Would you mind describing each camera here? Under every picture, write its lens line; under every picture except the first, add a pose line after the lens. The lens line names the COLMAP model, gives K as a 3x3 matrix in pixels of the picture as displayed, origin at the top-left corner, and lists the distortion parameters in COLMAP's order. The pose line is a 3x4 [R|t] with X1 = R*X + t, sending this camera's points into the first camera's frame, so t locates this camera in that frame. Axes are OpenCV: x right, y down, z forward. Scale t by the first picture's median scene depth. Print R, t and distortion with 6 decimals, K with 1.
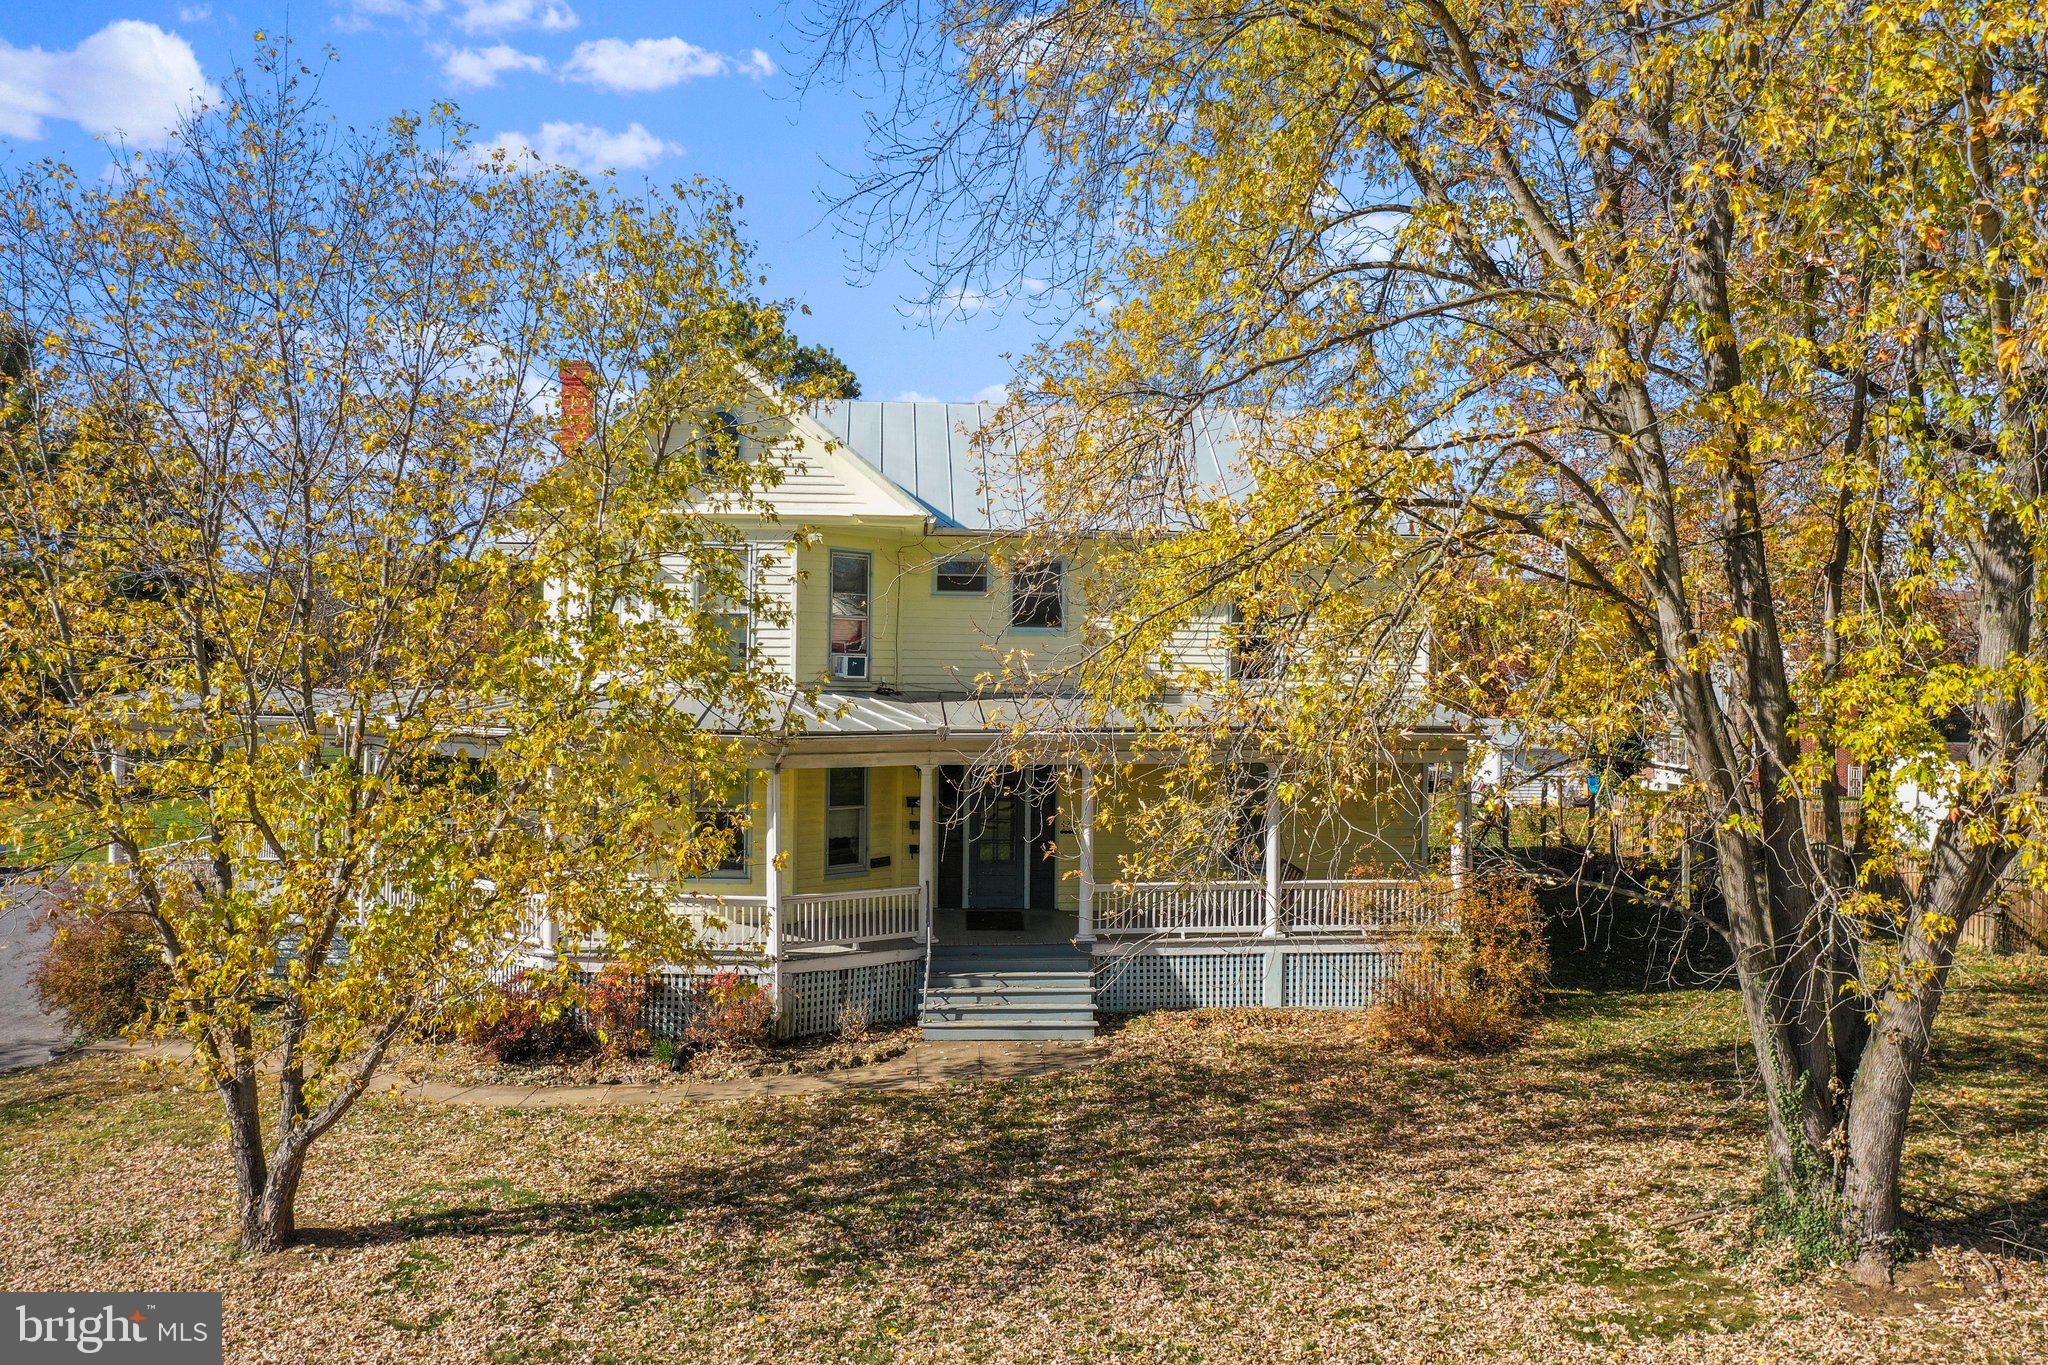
lens RADIAL K [[1594.4, 0, 1024.0], [0, 1594.4, 682.5], [0, 0, 1]] dist [-0.005207, -0.010192]
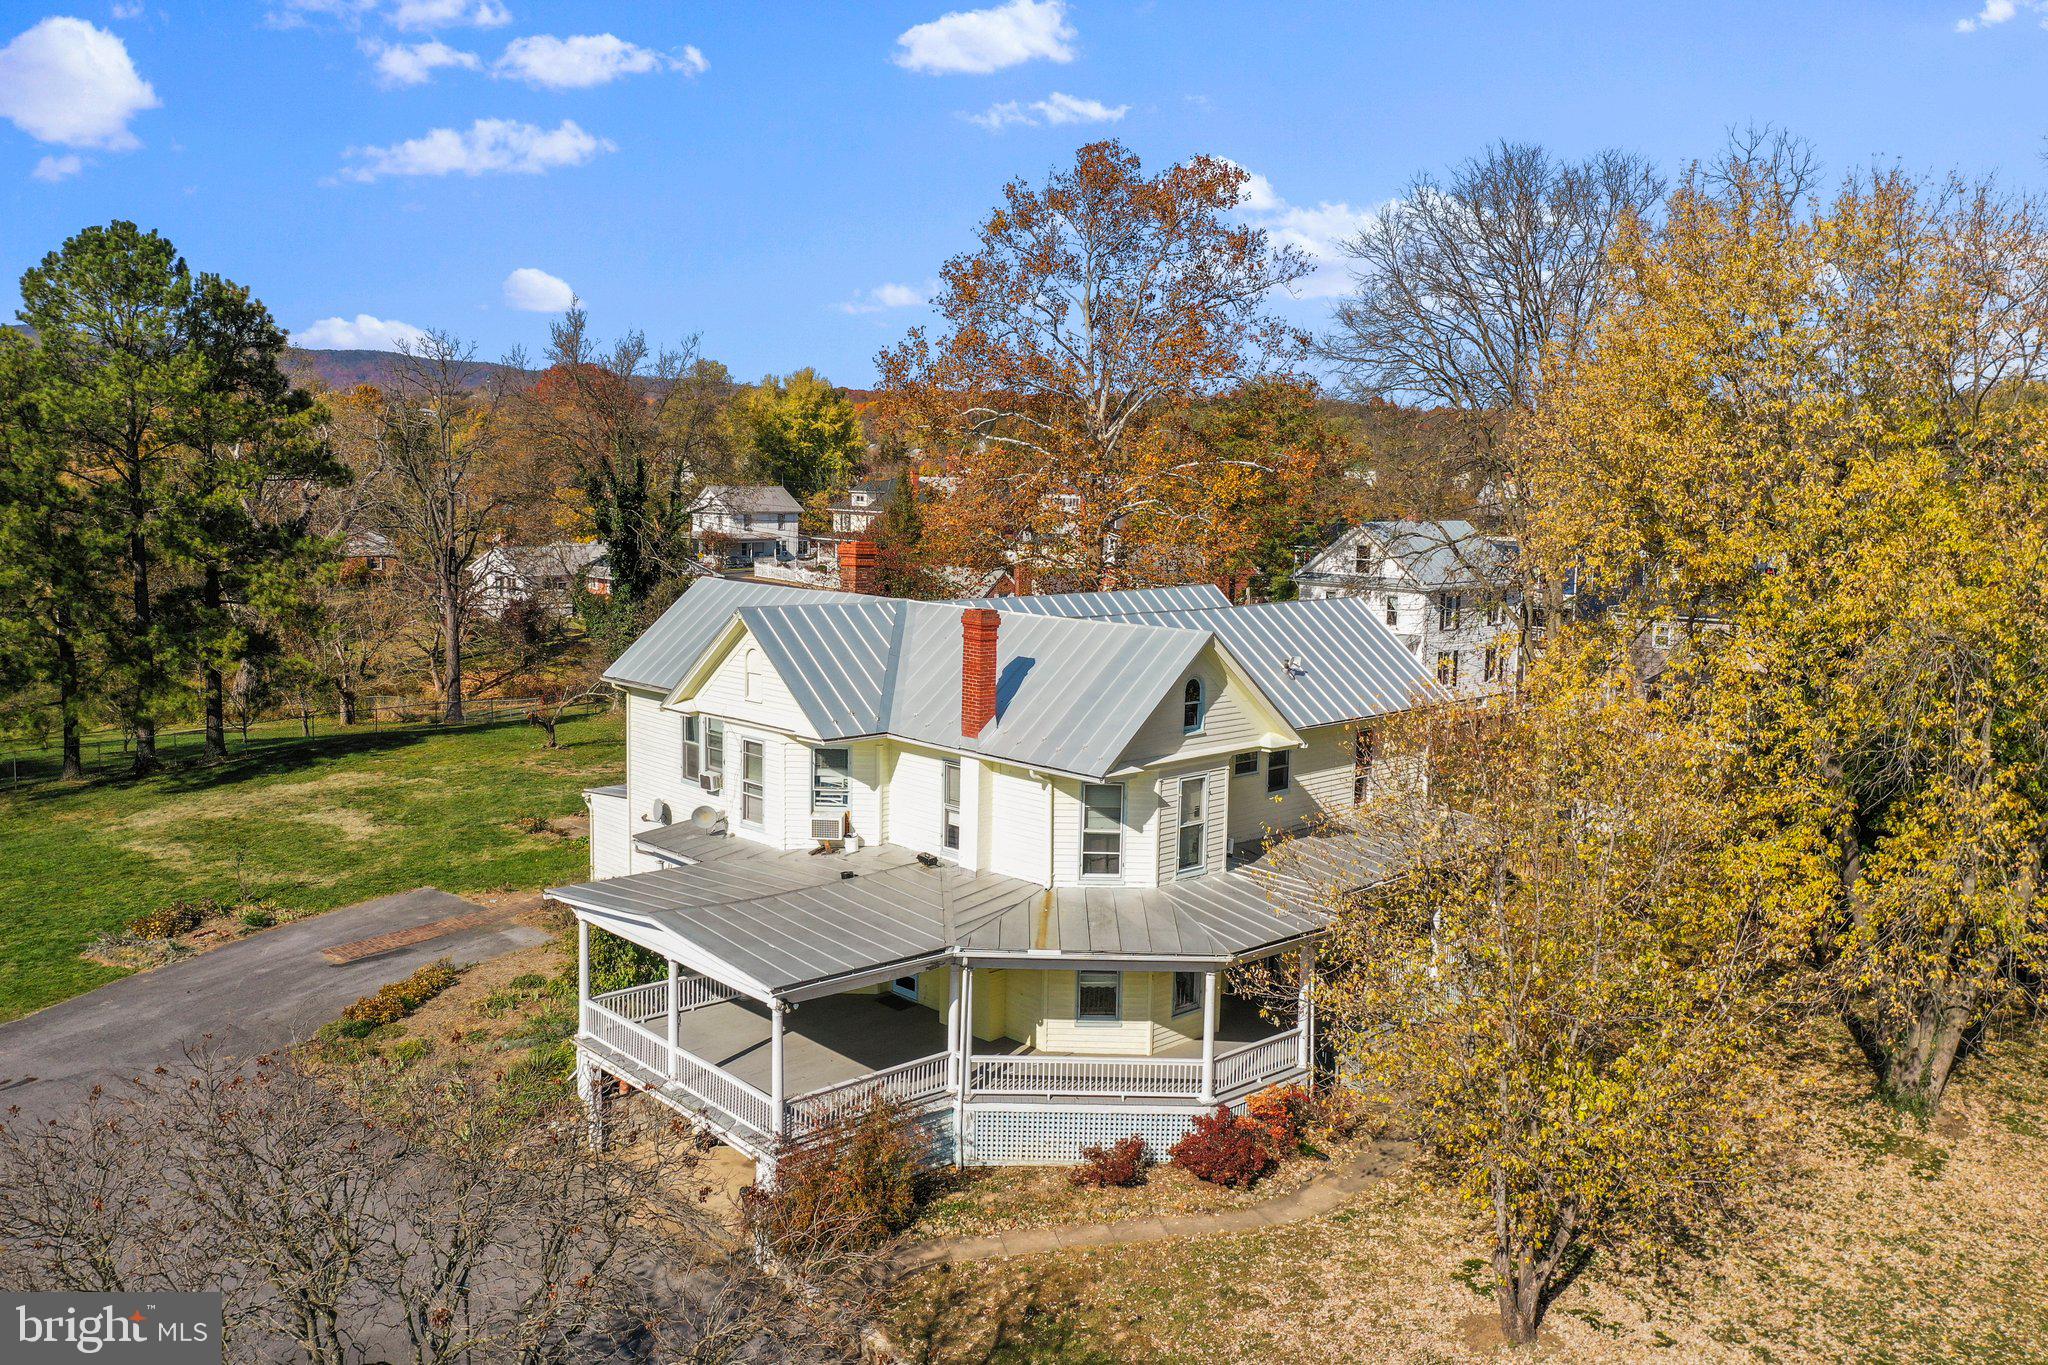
lens RADIAL K [[1594.4, 0, 1024.0], [0, 1594.4, 682.5], [0, 0, 1]] dist [-0.005207, -0.010192]
pose [[0.765913, -0.077895, 0.638208, -1.936440], [-0.006310, 0.991675, 0.128609, -0.566163], [-0.642913, -0.102530, 0.759046, 0.114903]]
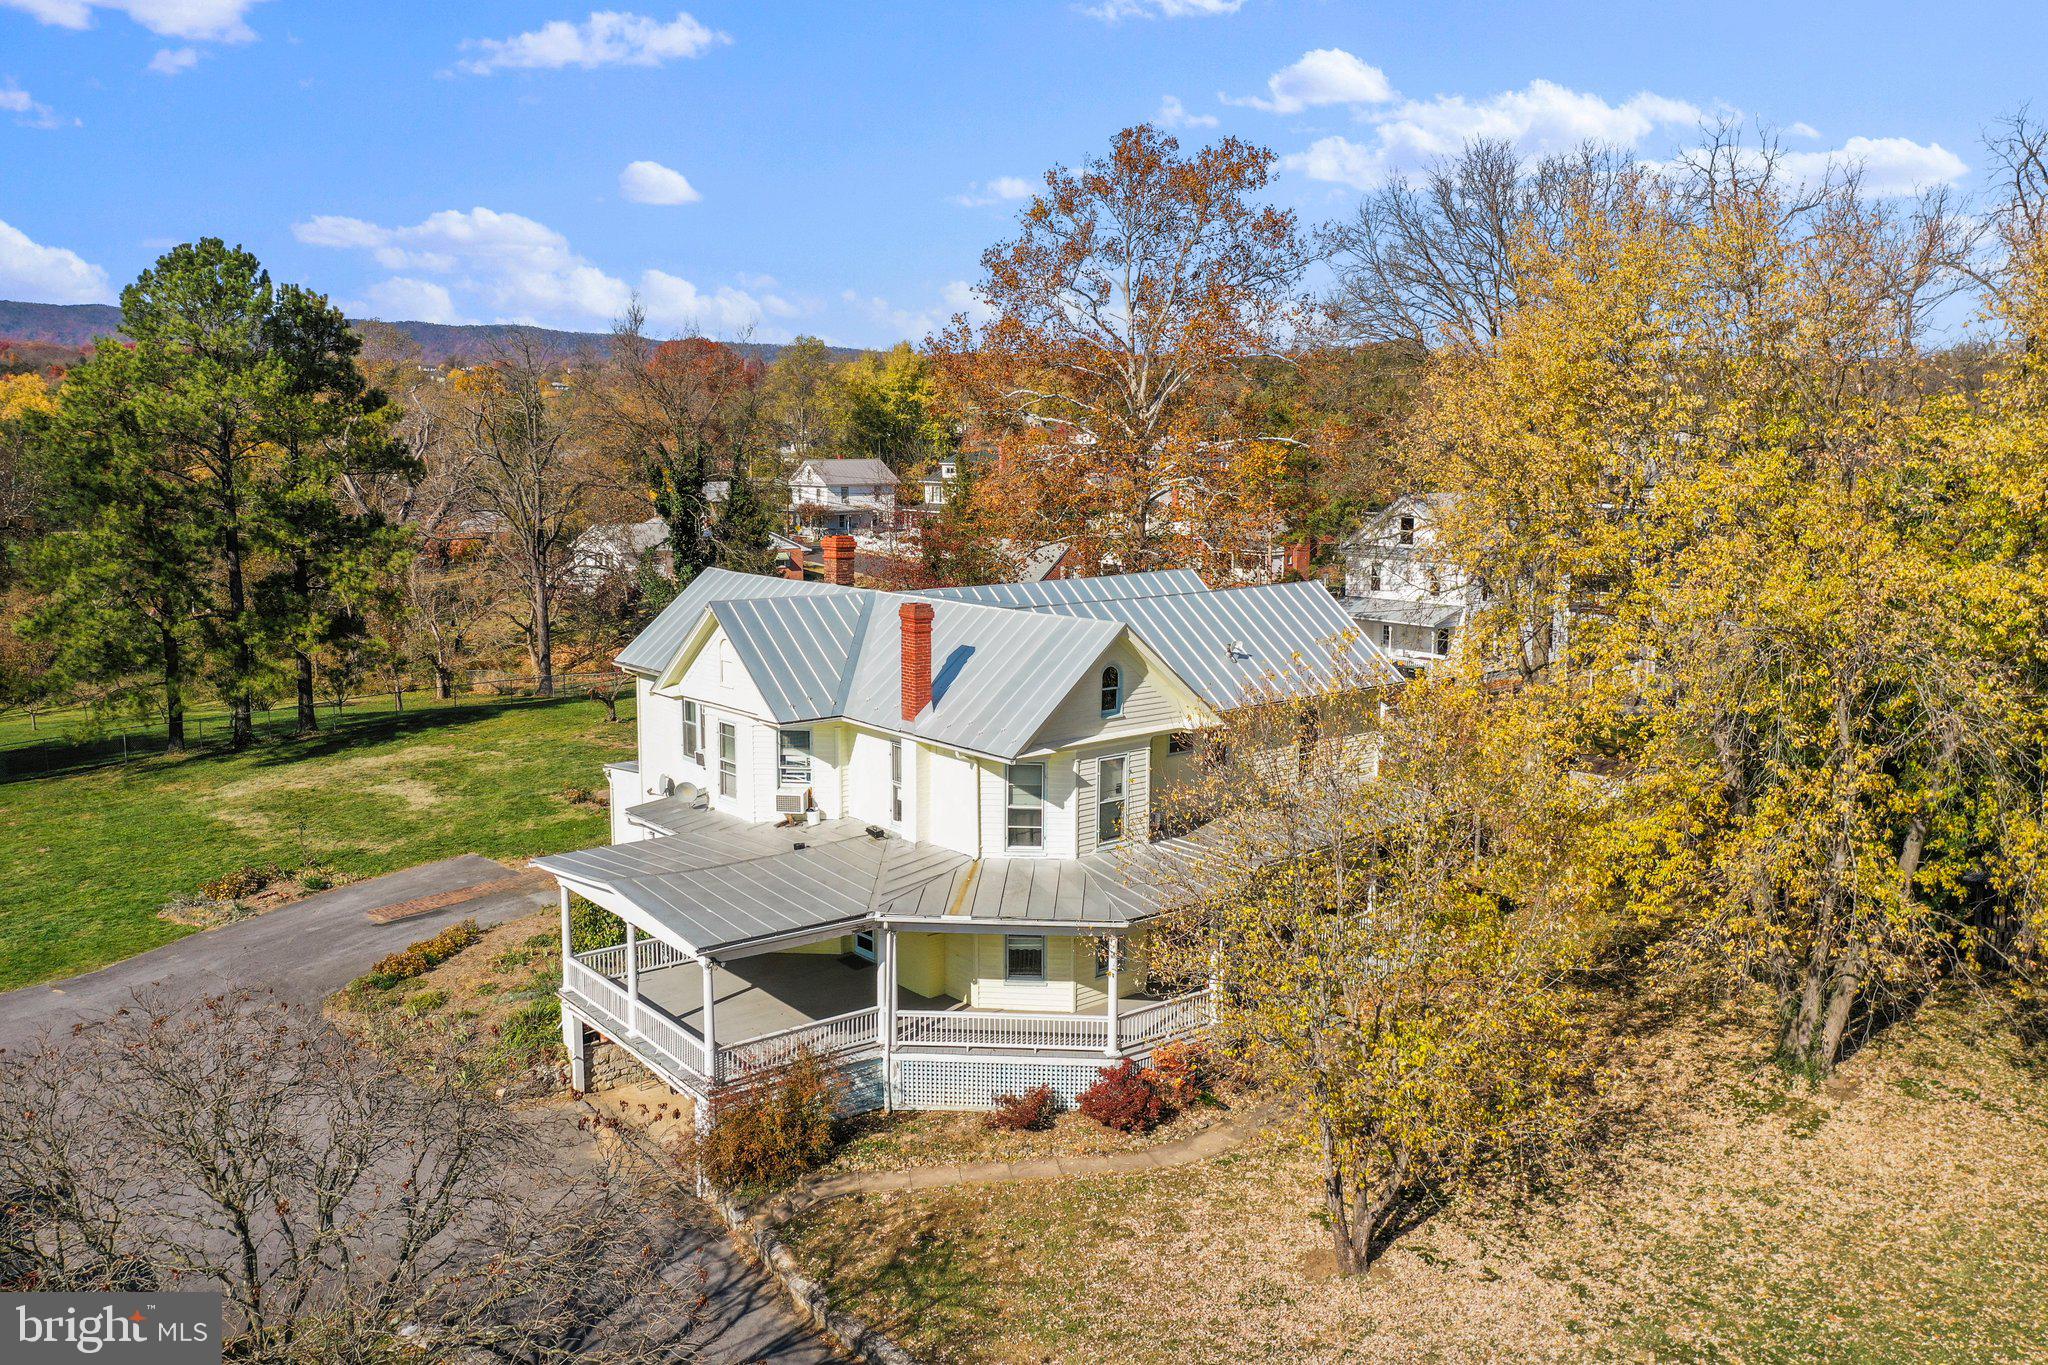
lens RADIAL K [[1594.4, 0, 1024.0], [0, 1594.4, 682.5], [0, 0, 1]] dist [-0.005207, -0.010192]
pose [[0.813388, -0.097144, 0.573554, -1.821755], [0.011163, 0.988383, 0.151573, -0.629021], [-0.581615, -0.116885, 0.805023, -0.214286]]
